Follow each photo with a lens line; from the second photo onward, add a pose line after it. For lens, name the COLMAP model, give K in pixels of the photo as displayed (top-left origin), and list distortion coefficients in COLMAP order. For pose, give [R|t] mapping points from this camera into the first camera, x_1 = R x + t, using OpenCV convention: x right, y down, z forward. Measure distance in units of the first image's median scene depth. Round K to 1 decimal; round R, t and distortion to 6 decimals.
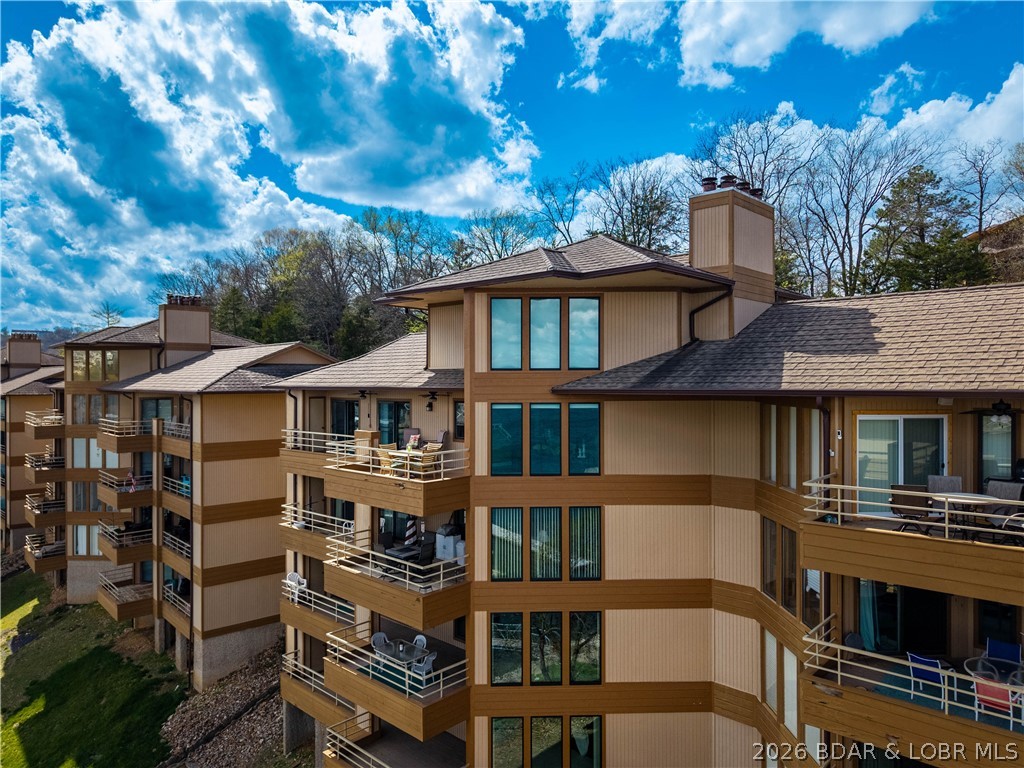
lens RADIAL K [[680.6, 0, 515.6], [0, 680.6, 384.9], [0, 0, 1]] dist [0.020484, -0.017932]
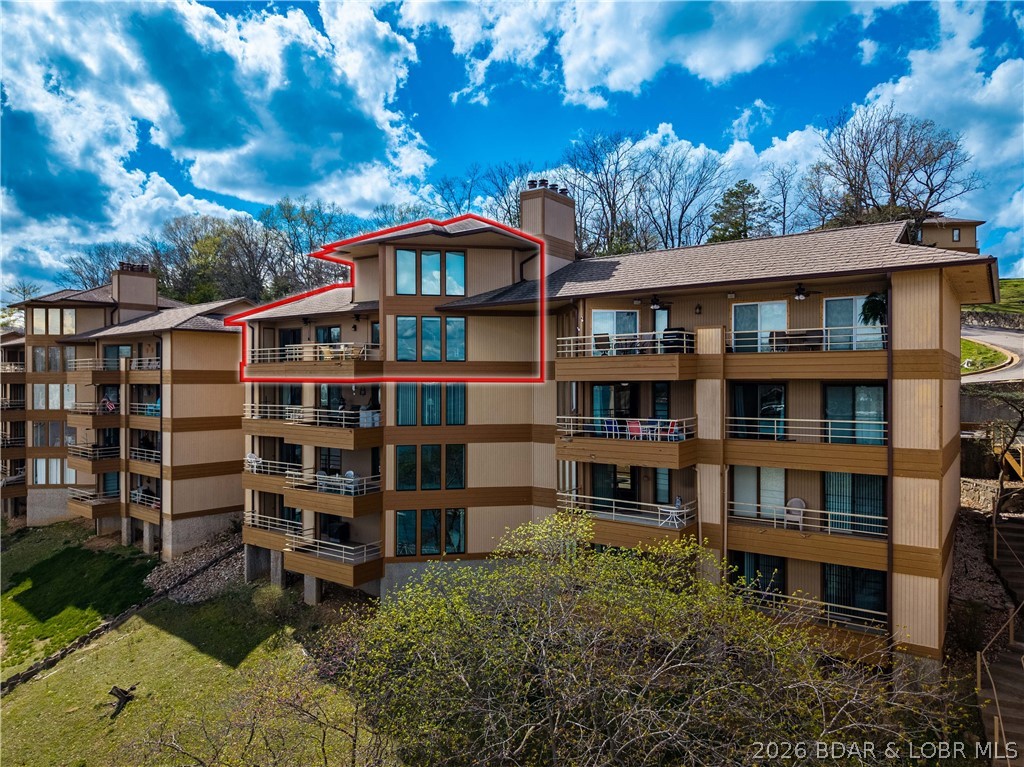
lens RADIAL K [[661.5, 0, 513.2], [0, 661.5, 381.6], [0, 0, 1]] dist [-0.005989, -0.002232]
pose [[0.988120, -0.004613, 0.153615, -0.001761], [0.005502, 0.999970, -0.005363, 0.082460], [-0.153586, 0.006145, 0.988116, -0.250612]]
